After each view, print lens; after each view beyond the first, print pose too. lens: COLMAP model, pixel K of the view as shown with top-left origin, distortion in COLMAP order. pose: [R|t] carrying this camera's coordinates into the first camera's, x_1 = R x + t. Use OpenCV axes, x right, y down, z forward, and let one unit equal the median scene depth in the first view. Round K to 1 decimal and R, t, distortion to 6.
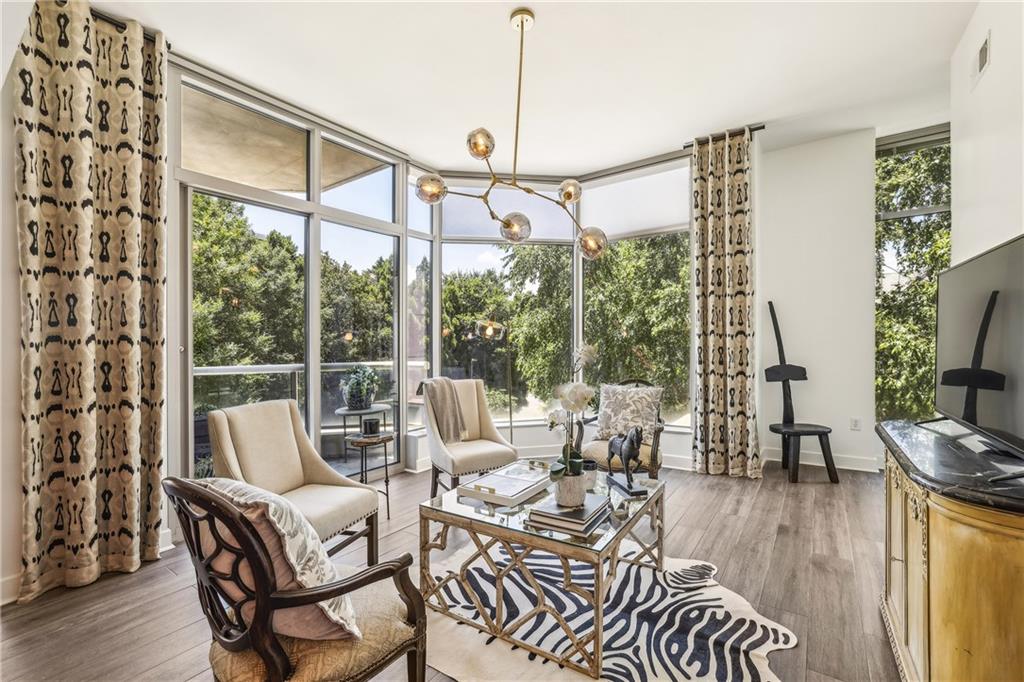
lens RADIAL K [[438.2, 0, 509.0], [0, 438.2, 356.5], [0, 0, 1]] dist [-0.027988, 0.012070]
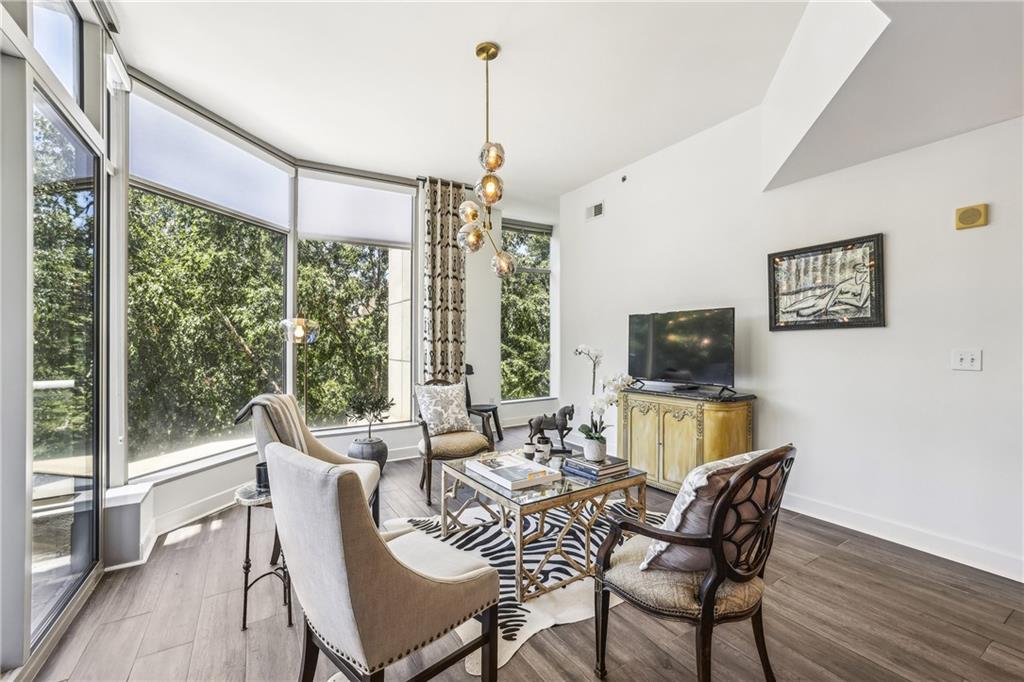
lens RADIAL K [[438.2, 0, 532.9], [0, 438.2, 346.9], [0, 0, 1]] dist [-0.027988, 0.012070]
pose [[0.392044, 0.002518, 0.919943, -0.580315], [0.029572, 0.999445, -0.015338, -0.004765], [-0.919471, 0.033218, 0.391752, 0.287113]]
